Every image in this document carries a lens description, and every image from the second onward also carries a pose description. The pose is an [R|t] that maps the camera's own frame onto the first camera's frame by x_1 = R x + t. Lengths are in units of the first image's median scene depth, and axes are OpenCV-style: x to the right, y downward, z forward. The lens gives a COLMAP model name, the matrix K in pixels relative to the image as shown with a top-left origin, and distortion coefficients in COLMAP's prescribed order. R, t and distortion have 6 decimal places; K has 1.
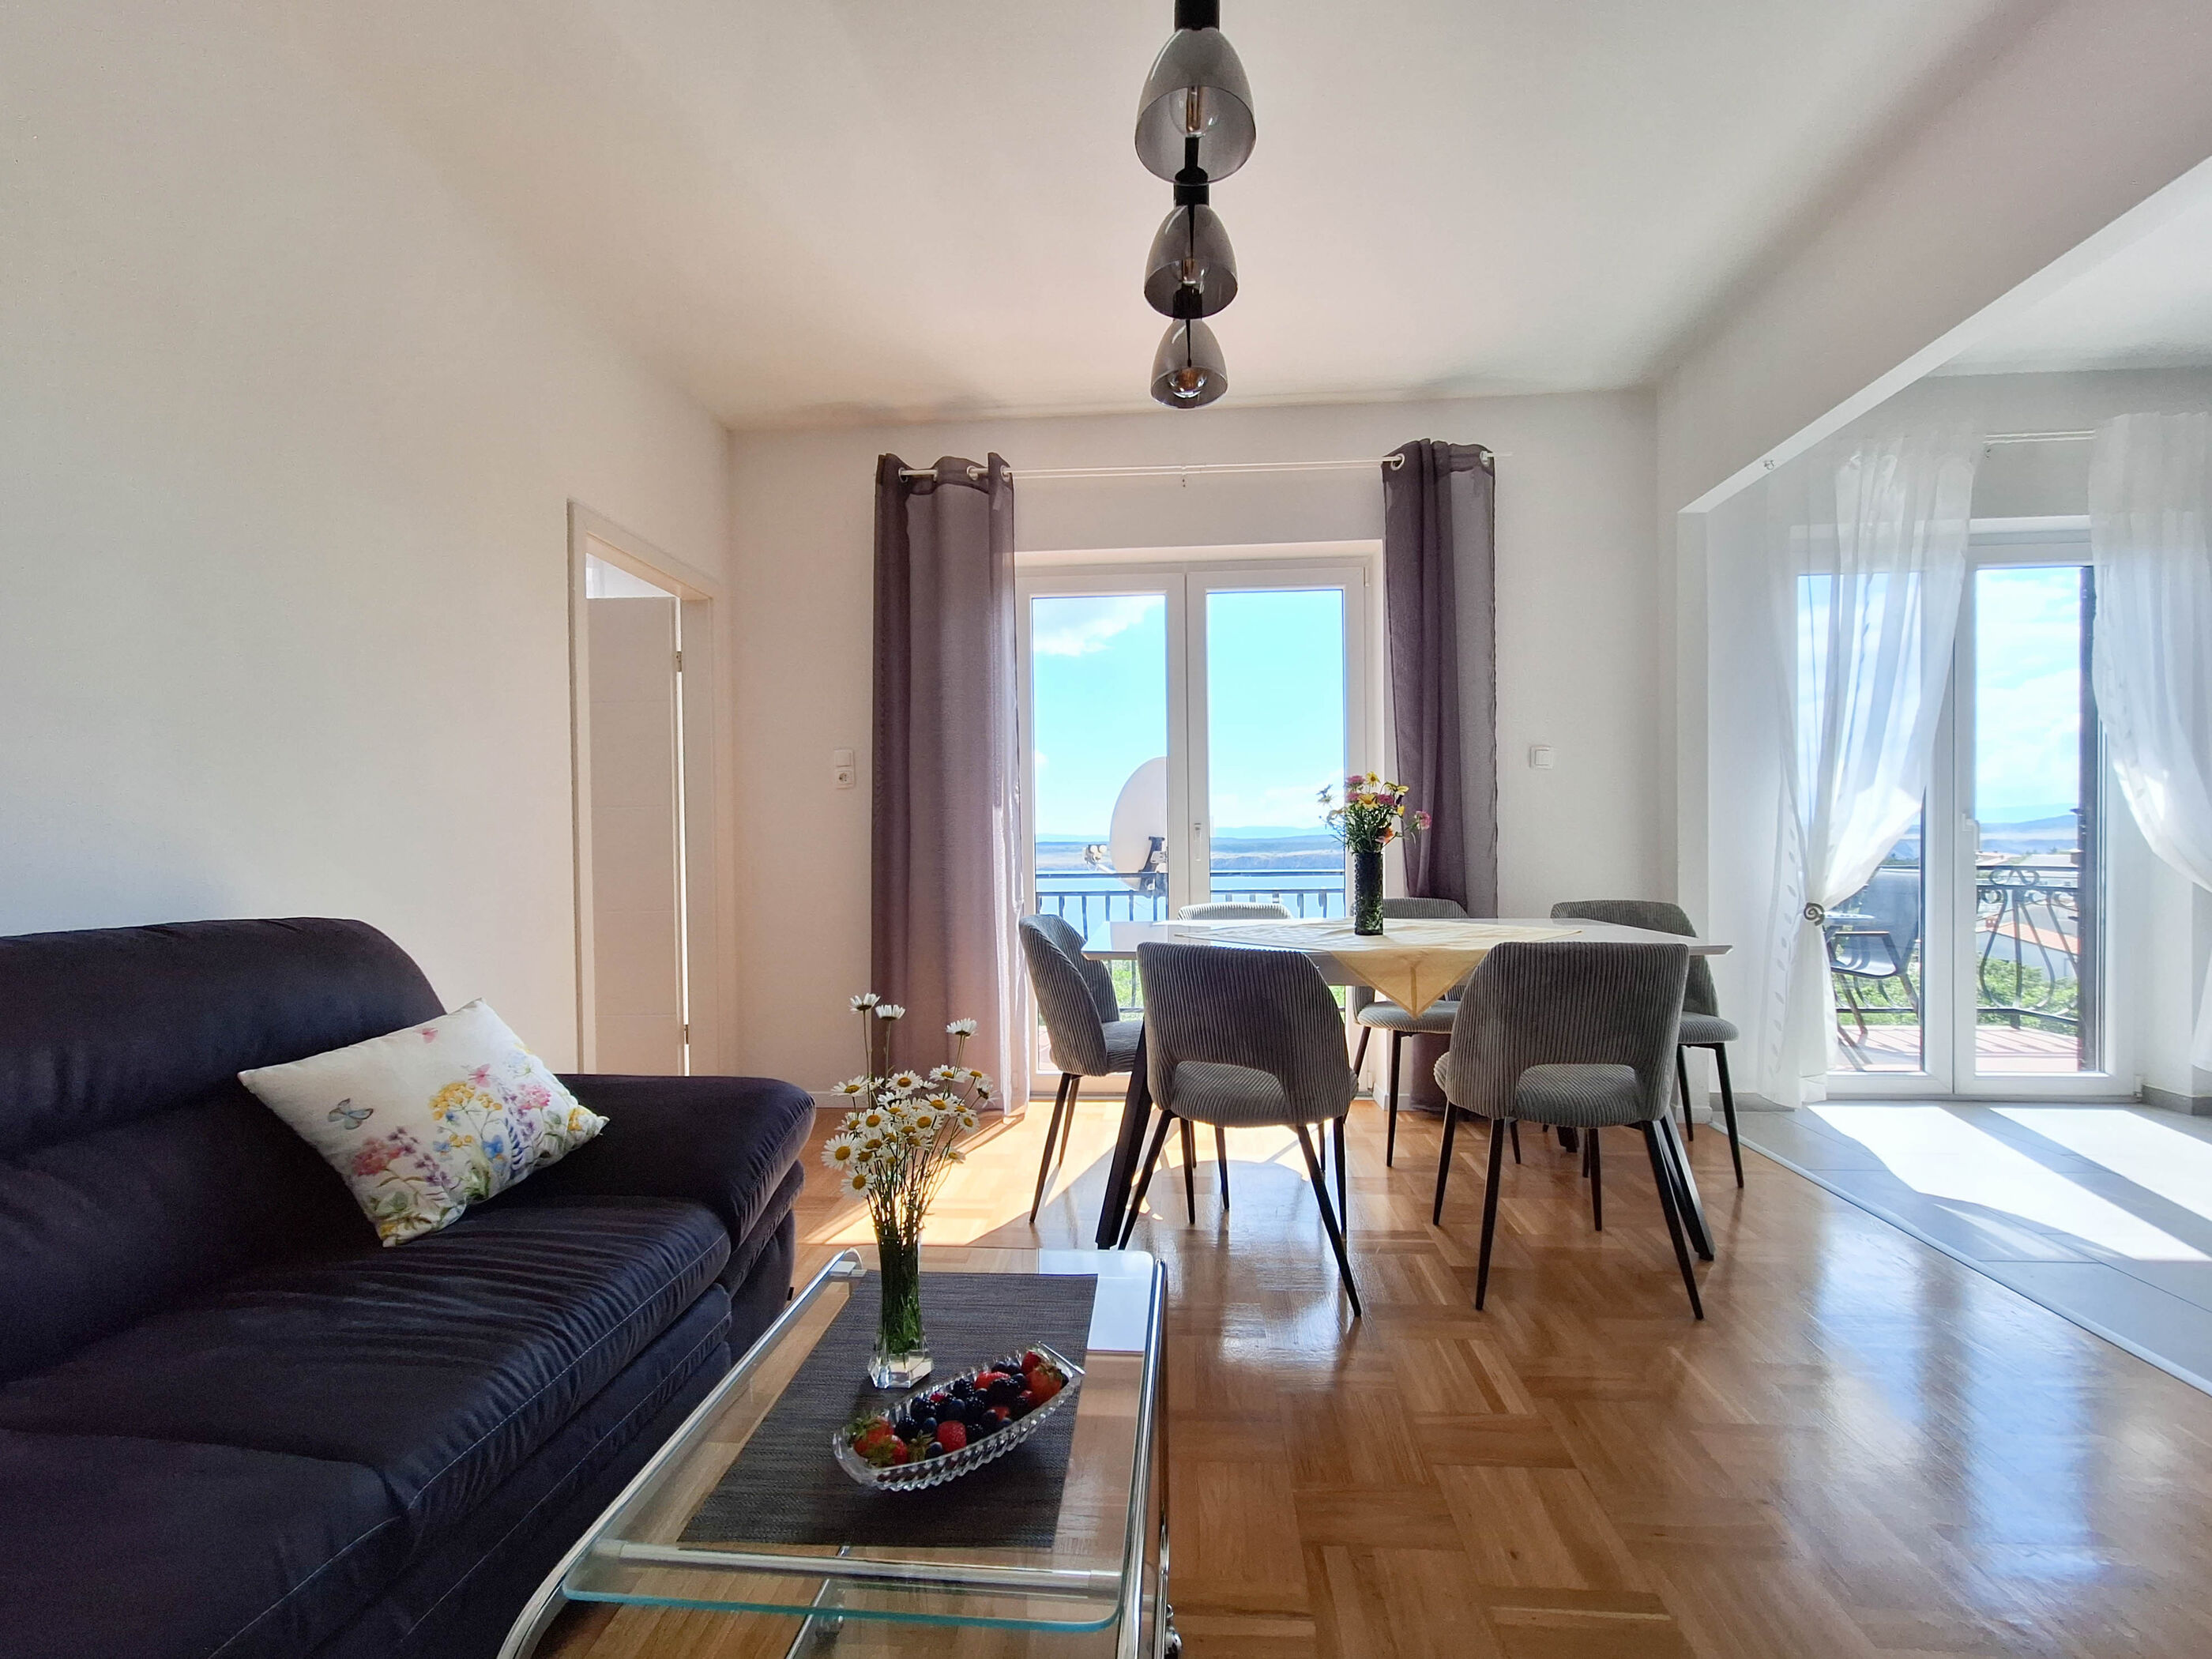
lens RADIAL K [[893.7, 0, 1111.9], [0, 893.7, 853.9], [0, 0, 1]] dist [-0.002175, 0.000117]
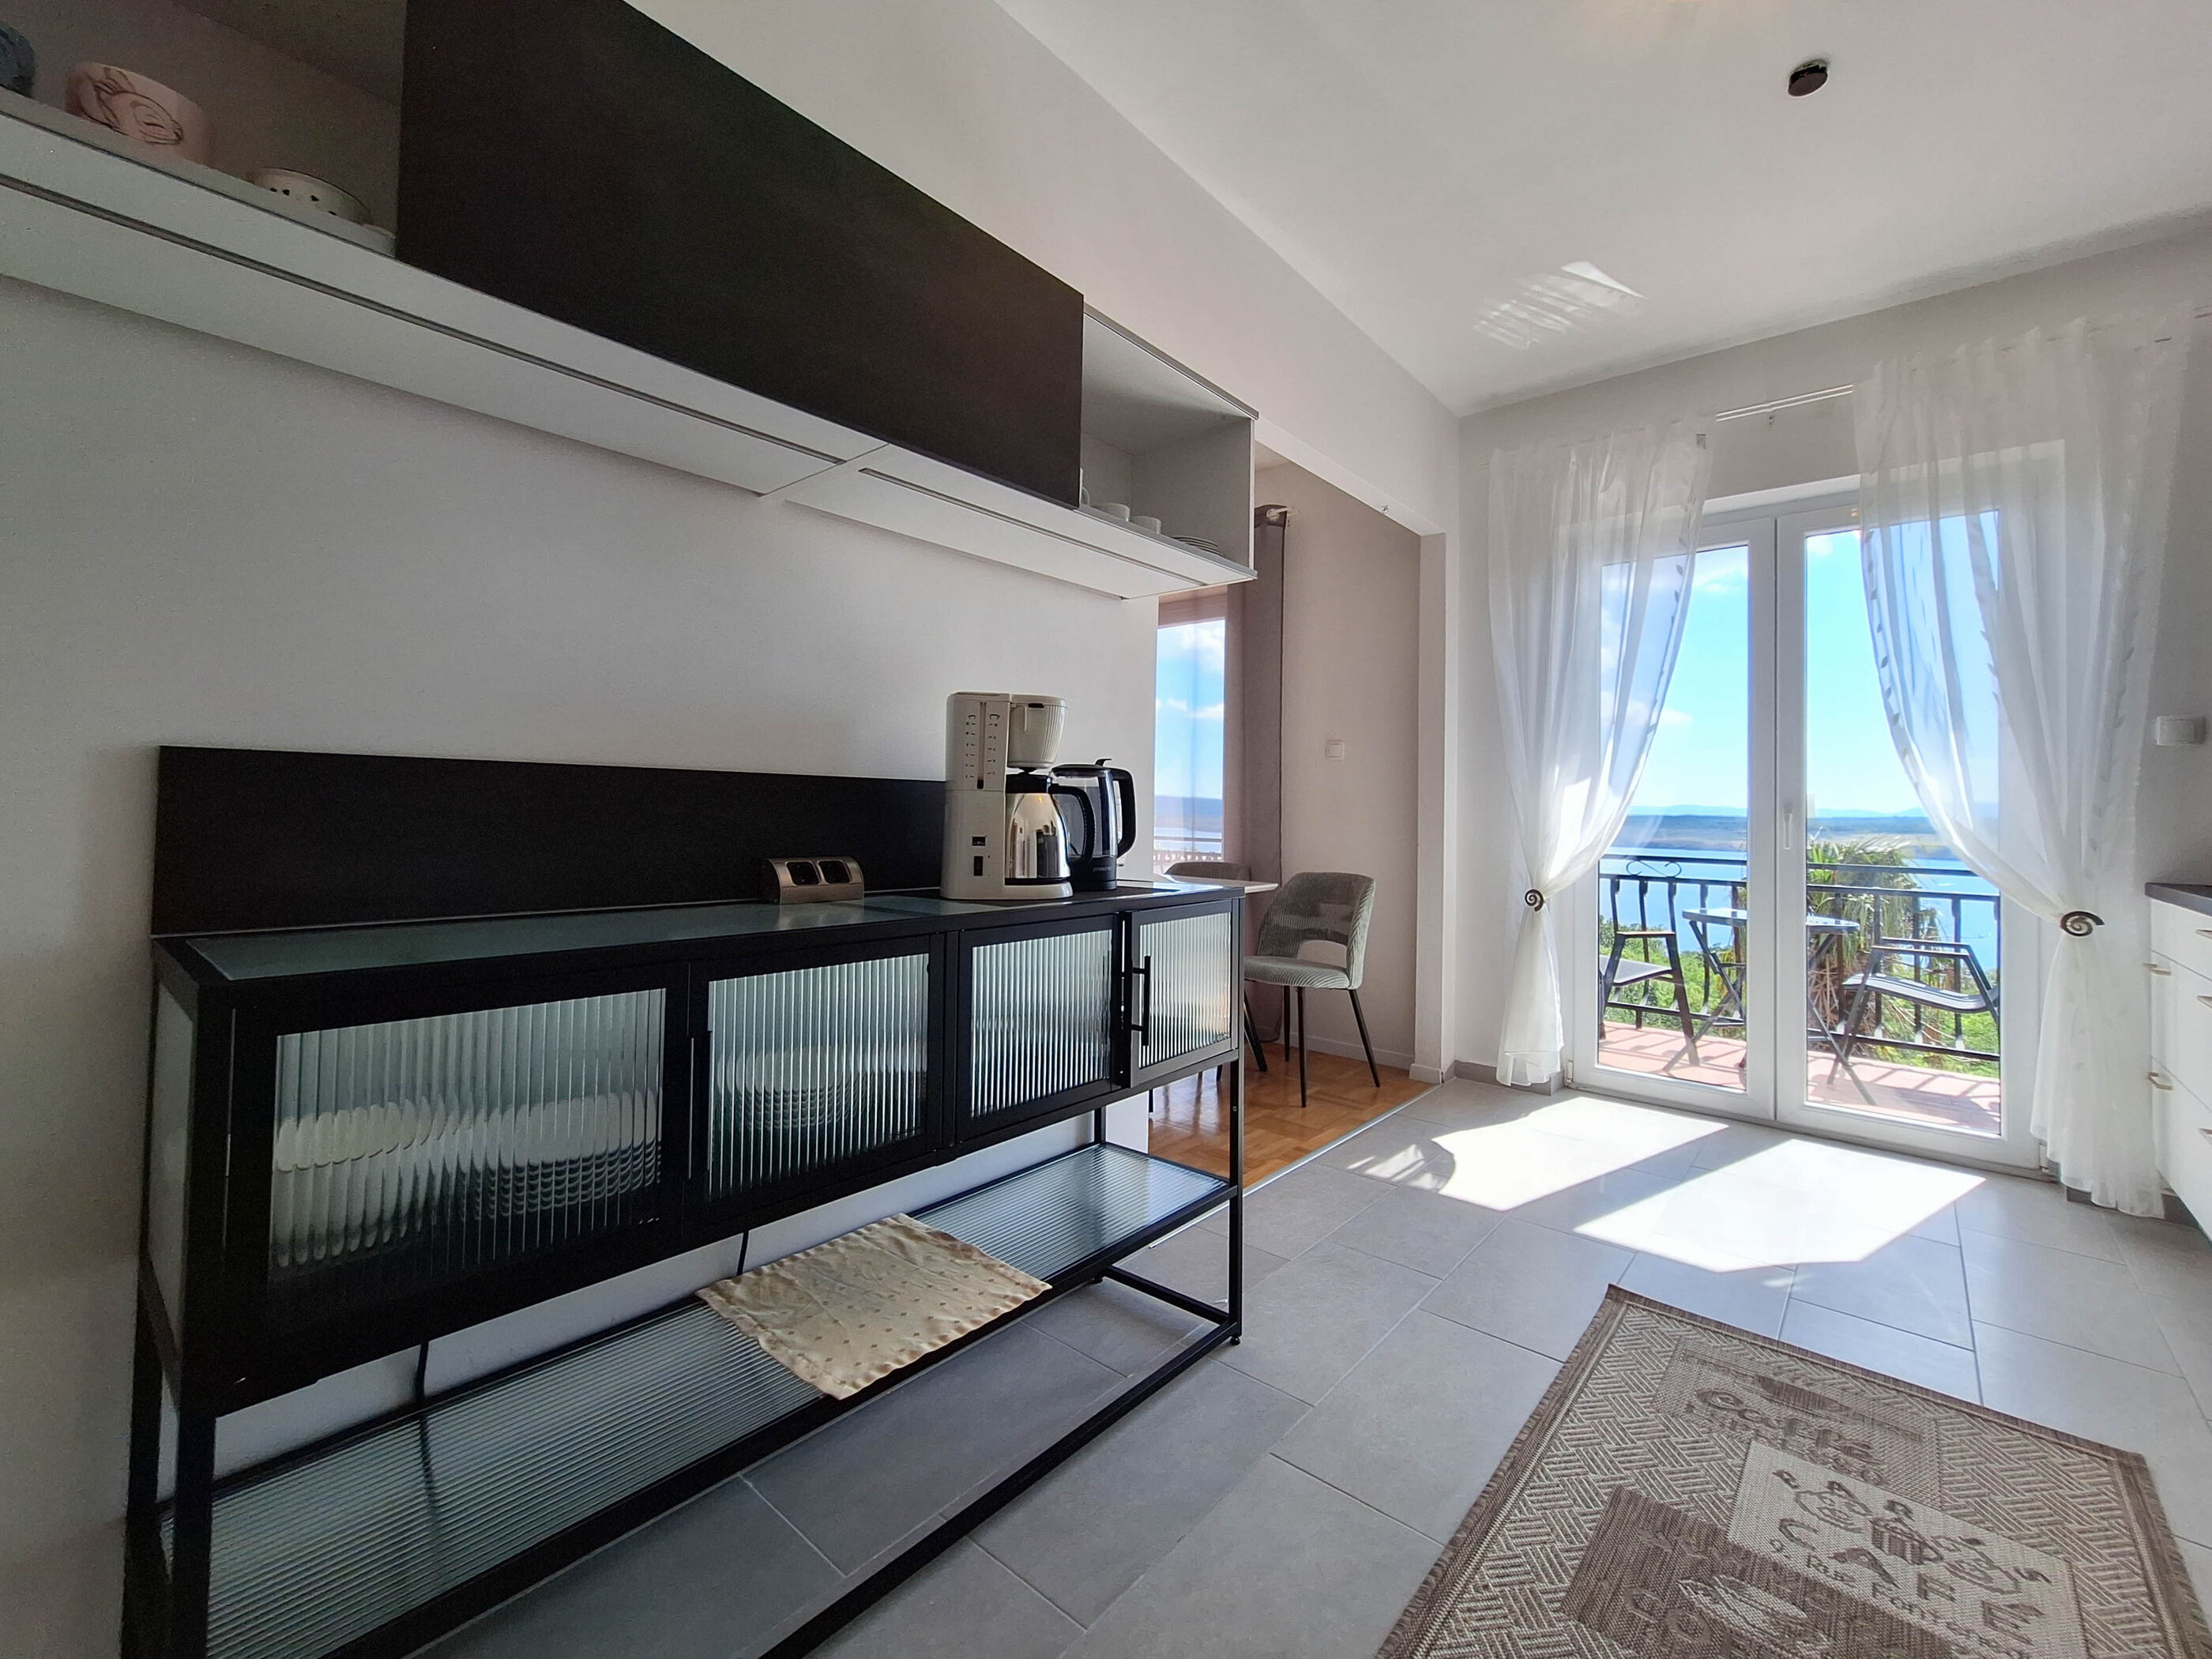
lens RADIAL K [[932.6, 0, 1109.7], [0, 932.6, 784.5], [0, 0, 1]] dist [-0.002614, 0.004155]
pose [[0.802985, 0.011933, -0.595879, 1.026423], [-0.038259, 0.998770, -0.031555, -0.013992], [0.594769, 0.048136, 0.802454, -0.169423]]
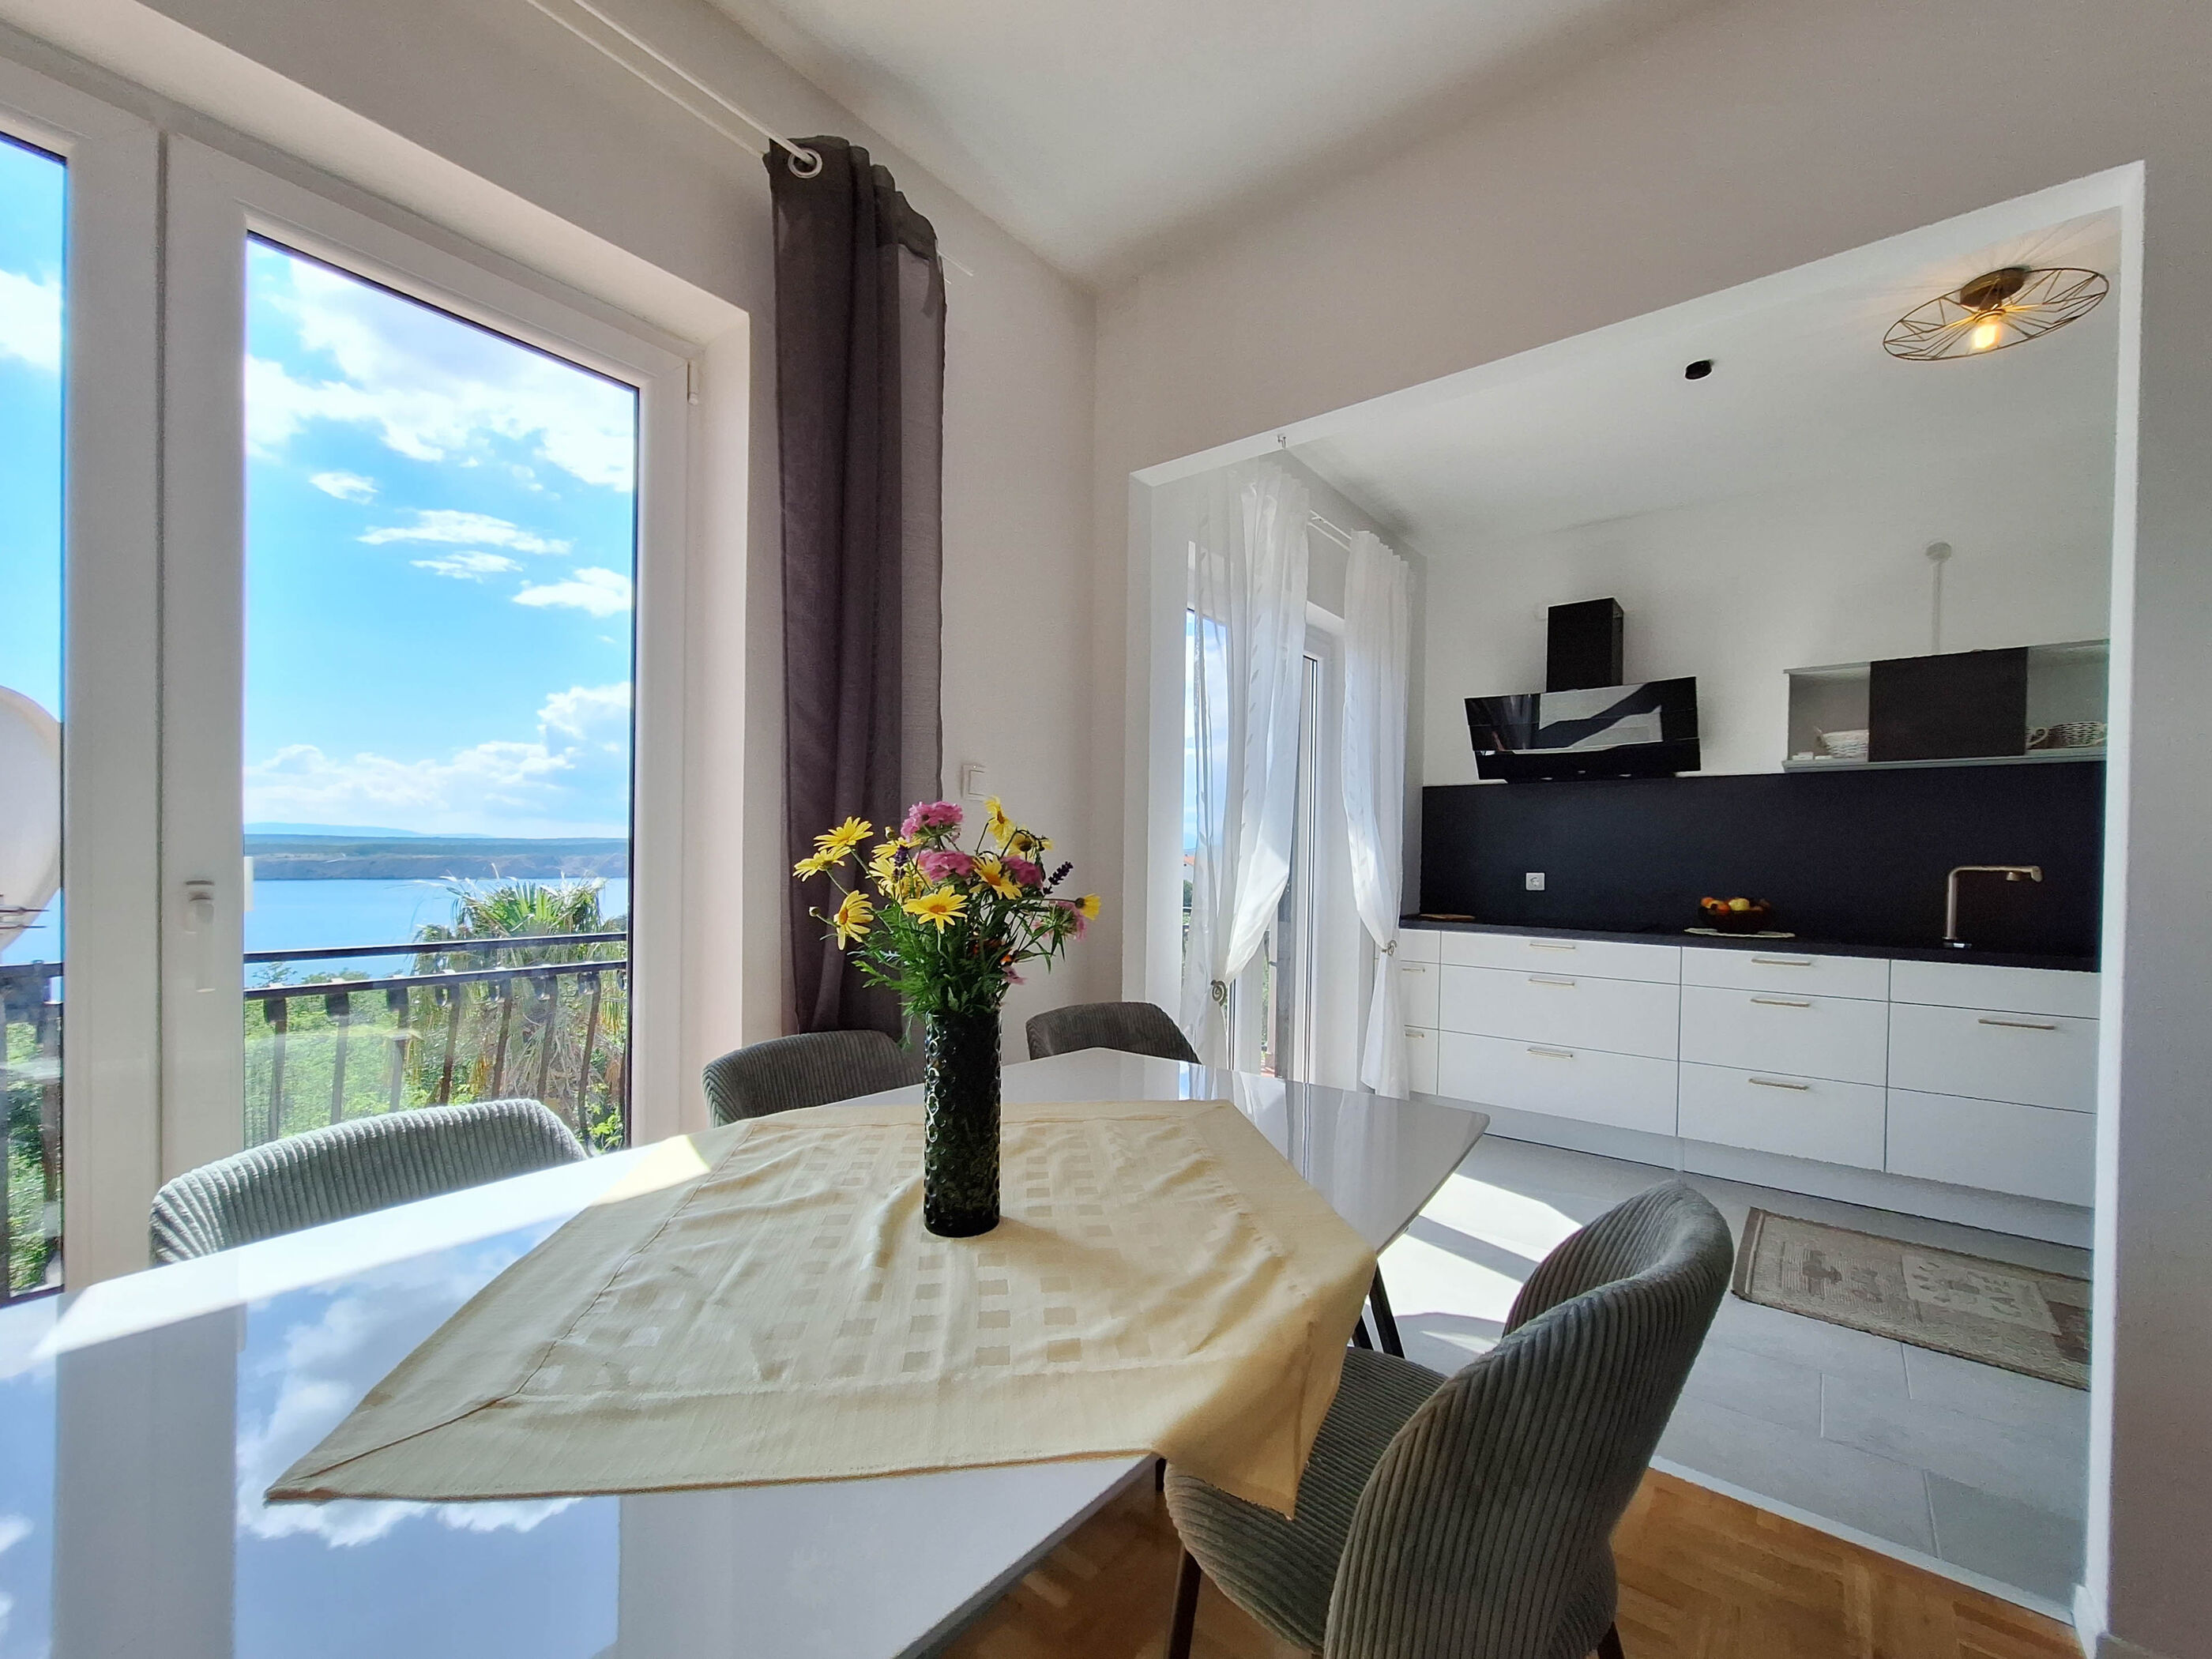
lens RADIAL K [[902.0, 0, 1124.8], [0, 902.0, 871.5], [0, 0, 1]] dist [-0.003120, -0.000127]
pose [[0.552567, 0.008261, 0.833427, 0.001628], [-0.009866, 0.999946, -0.003370, -0.047013], [-0.833410, -0.006360, 0.552619, 0.587542]]
